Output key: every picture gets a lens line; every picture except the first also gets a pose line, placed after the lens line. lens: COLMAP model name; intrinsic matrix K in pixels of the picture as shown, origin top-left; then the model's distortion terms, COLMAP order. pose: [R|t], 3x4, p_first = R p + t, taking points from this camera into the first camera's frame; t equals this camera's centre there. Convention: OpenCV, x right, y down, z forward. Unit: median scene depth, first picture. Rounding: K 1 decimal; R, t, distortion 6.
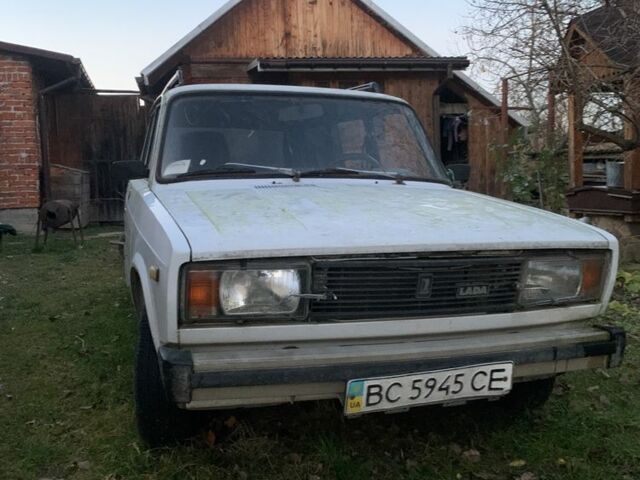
lens RADIAL K [[659.0, 0, 312.9], [0, 659.0, 238.8], [0, 0, 1]] dist [0.021938, 0.001038]
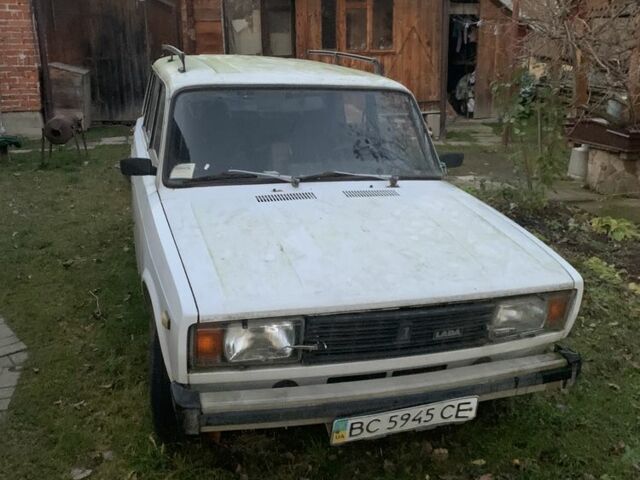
lens RADIAL K [[659.0, 0, 320.0], [0, 659.0, 240.0], [0, 0, 1]] dist [0.024855, -0.013908]
pose [[0.999750, 0.021159, 0.007272, 0.011036], [-0.022169, 0.980720, 0.194155, -0.276097], [-0.003024, -0.194268, 0.980944, -0.073707]]
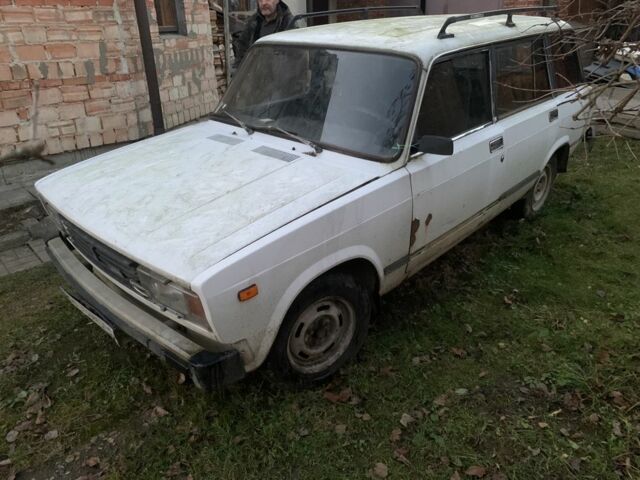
lens RADIAL K [[496.1, 0, 320.0], [0, 496.1, 240.0], [0, 0, 1]] dist [0.013402, -0.004981]
pose [[0.517151, 0.376982, -0.768401, 1.115601], [-0.081349, 0.915361, 0.394331, -0.376875], [0.852020, -0.141420, 0.504046, 0.803056]]
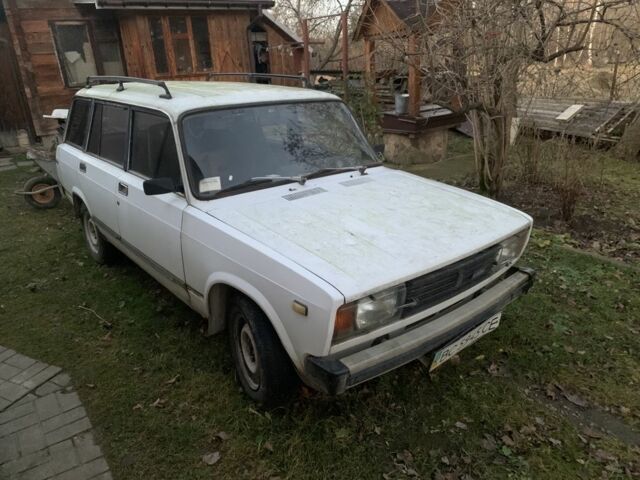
lens RADIAL K [[496.1, 0, 320.0], [0, 496.1, 240.0], [0, 0, 1]] dist [0.013402, -0.004981]
pose [[0.916131, -0.156593, 0.369030, -0.496454], [0.063753, 0.965747, 0.251534, -0.299576], [-0.395777, -0.206911, 0.894734, 0.099773]]
